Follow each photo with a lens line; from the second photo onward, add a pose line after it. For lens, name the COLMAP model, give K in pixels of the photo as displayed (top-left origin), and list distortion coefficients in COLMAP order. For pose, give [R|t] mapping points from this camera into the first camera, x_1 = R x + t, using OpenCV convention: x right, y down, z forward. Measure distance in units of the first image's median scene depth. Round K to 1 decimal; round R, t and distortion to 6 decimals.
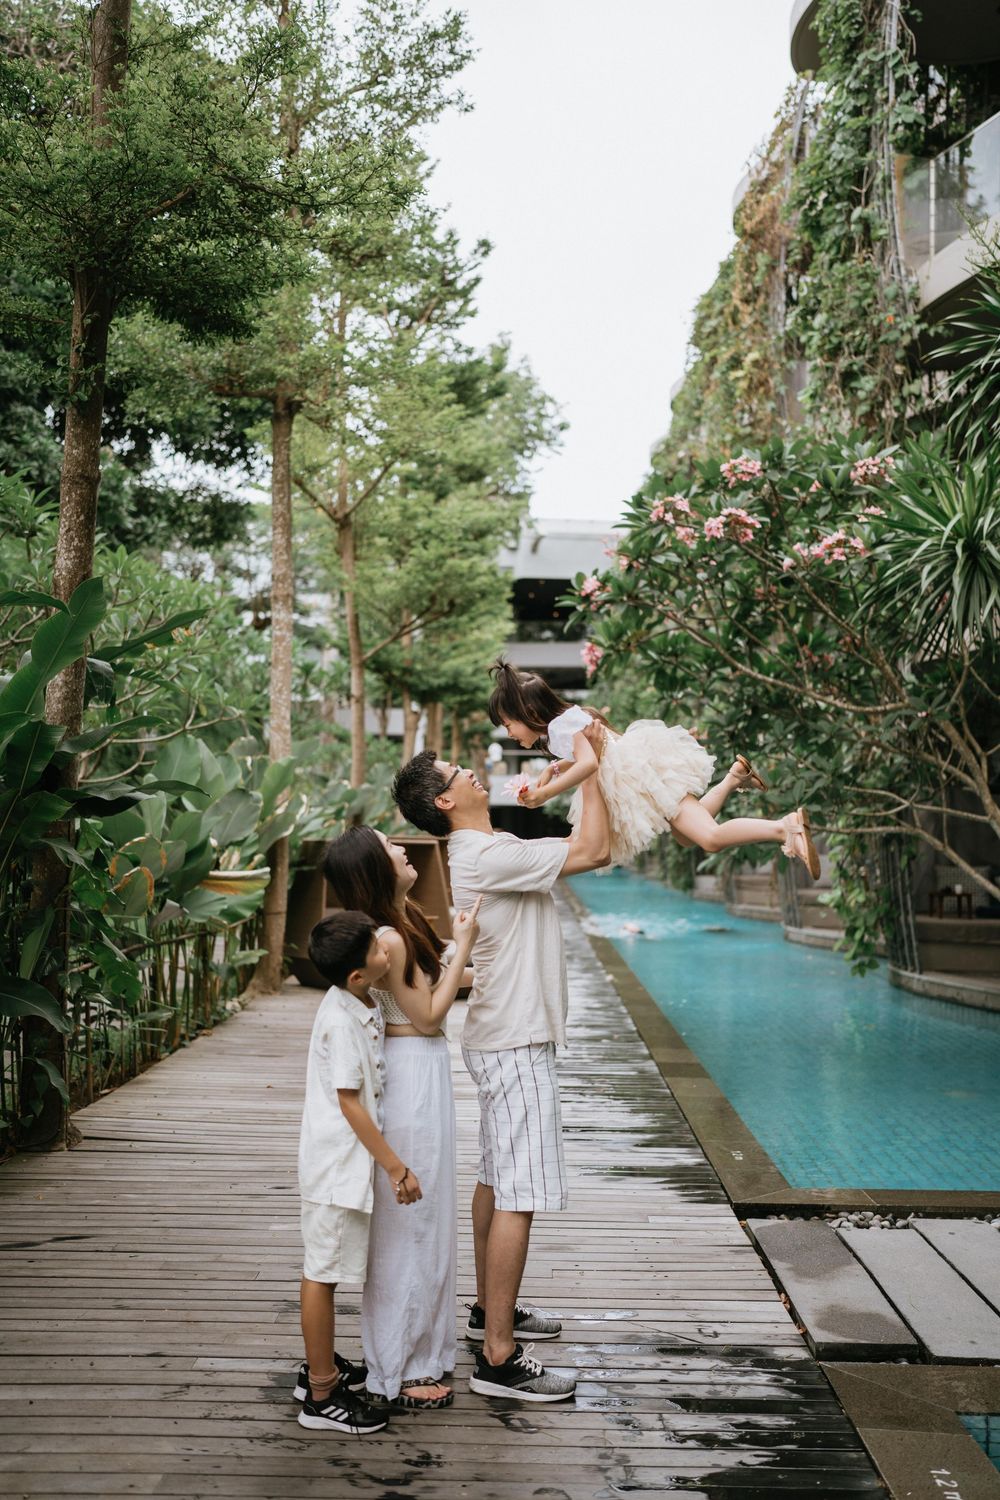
lens RADIAL K [[1456.8, 0, 500.0], [0, 1456.8, 750.0], [0, 0, 1]] dist [-0.057224, 0.138698]
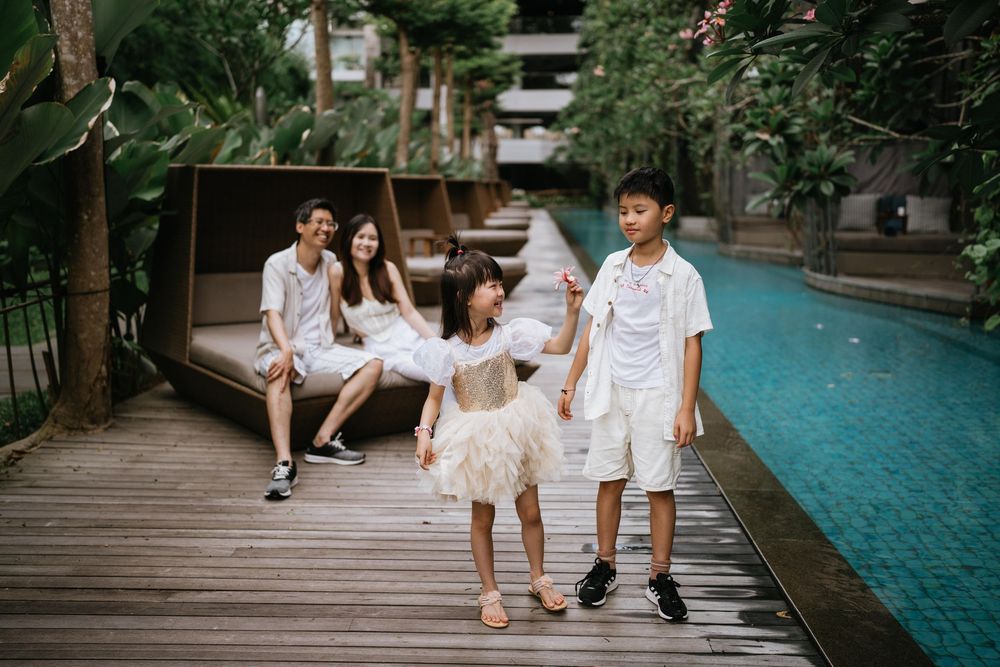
lens RADIAL K [[971.2, 0, 500.0], [0, 971.2, 333.5], [0, 0, 1]] dist [-0.057224, 0.138698]
pose [[0.999882, -0.008548, -0.012770, 0.007337], [0.010971, 0.978972, 0.203699, 0.027421], [0.010760, -0.203815, 0.978950, 0.331645]]
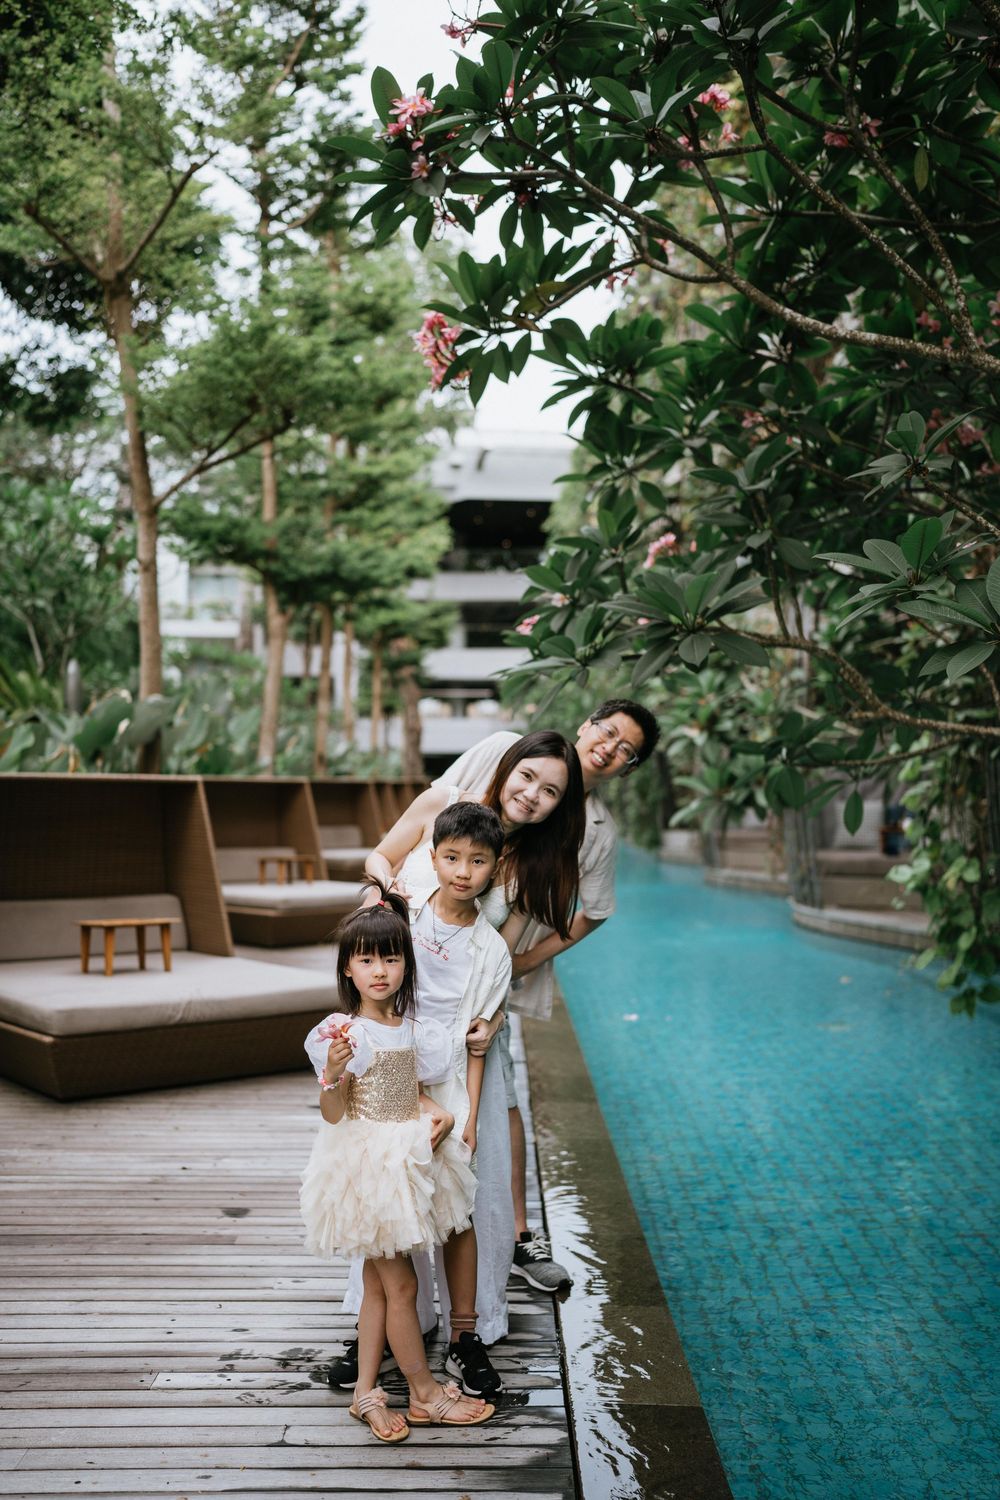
lens RADIAL K [[1456.8, 0, 500.0], [0, 1456.8, 750.0], [0, 0, 1]] dist [-0.057224, 0.138698]
pose [[0.999671, -0.007130, 0.024633, 0.033121], [0.006349, 0.999480, 0.031629, 0.020995], [-0.024845, -0.031462, 0.999196, 0.265939]]
